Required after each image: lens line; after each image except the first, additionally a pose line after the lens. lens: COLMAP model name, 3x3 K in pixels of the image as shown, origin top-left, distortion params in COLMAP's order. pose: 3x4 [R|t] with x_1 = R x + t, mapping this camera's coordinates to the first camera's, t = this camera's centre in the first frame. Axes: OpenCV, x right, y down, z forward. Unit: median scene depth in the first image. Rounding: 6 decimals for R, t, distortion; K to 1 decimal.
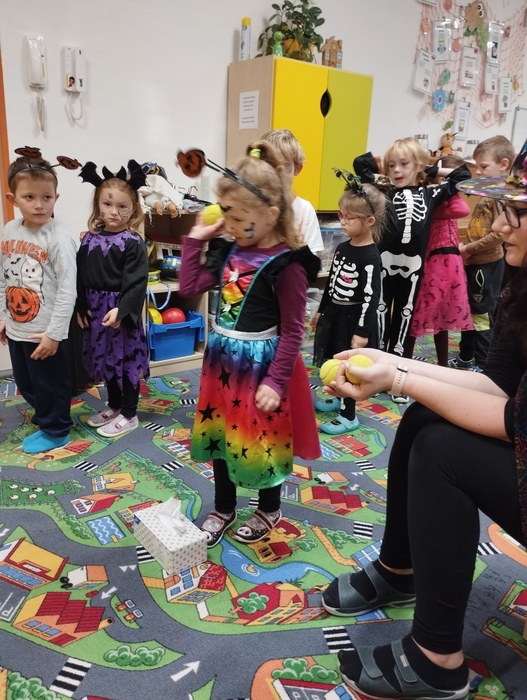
lens RADIAL K [[587.8, 0, 261.5], [0, 587.8, 351.2], [0, 0, 1]] dist [0.086207, -0.114287]
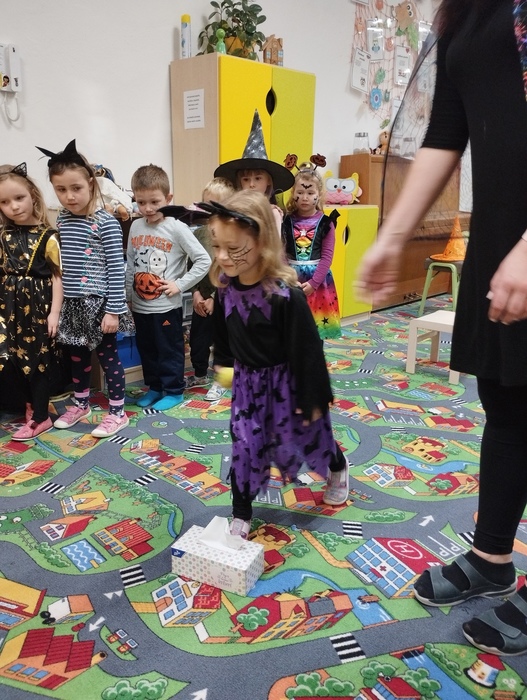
lens RADIAL K [[582.3, 0, 261.8], [0, 582.3, 350.0], [0, 0, 1]] dist [0.083198, -0.104878]
pose [[0.992766, -0.058719, 0.104728, -0.055163], [0.059370, 0.998231, -0.003099, -0.000461], [-0.104361, 0.009295, 0.994496, 0.043349]]
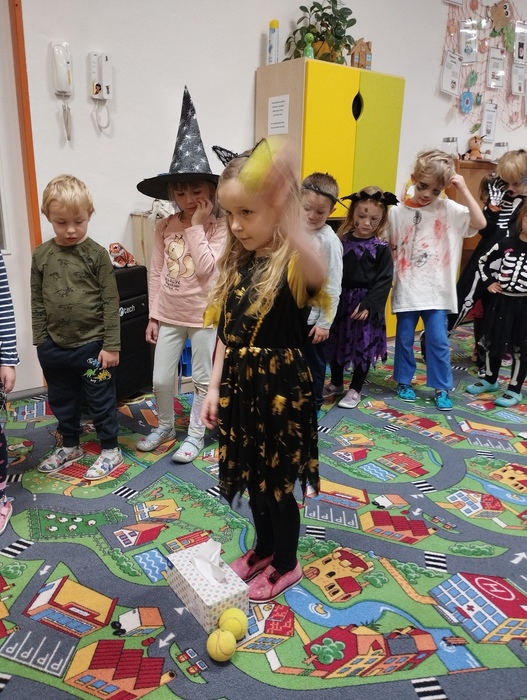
lens RADIAL K [[582.3, 0, 261.8], [0, 582.3, 350.0], [0, 0, 1]] dist [0.083198, -0.104878]
pose [[0.999762, -0.019178, -0.010437, -0.071429], [0.018991, 0.999662, -0.017733, -0.010852], [0.010774, 0.017530, 0.999788, 0.076291]]
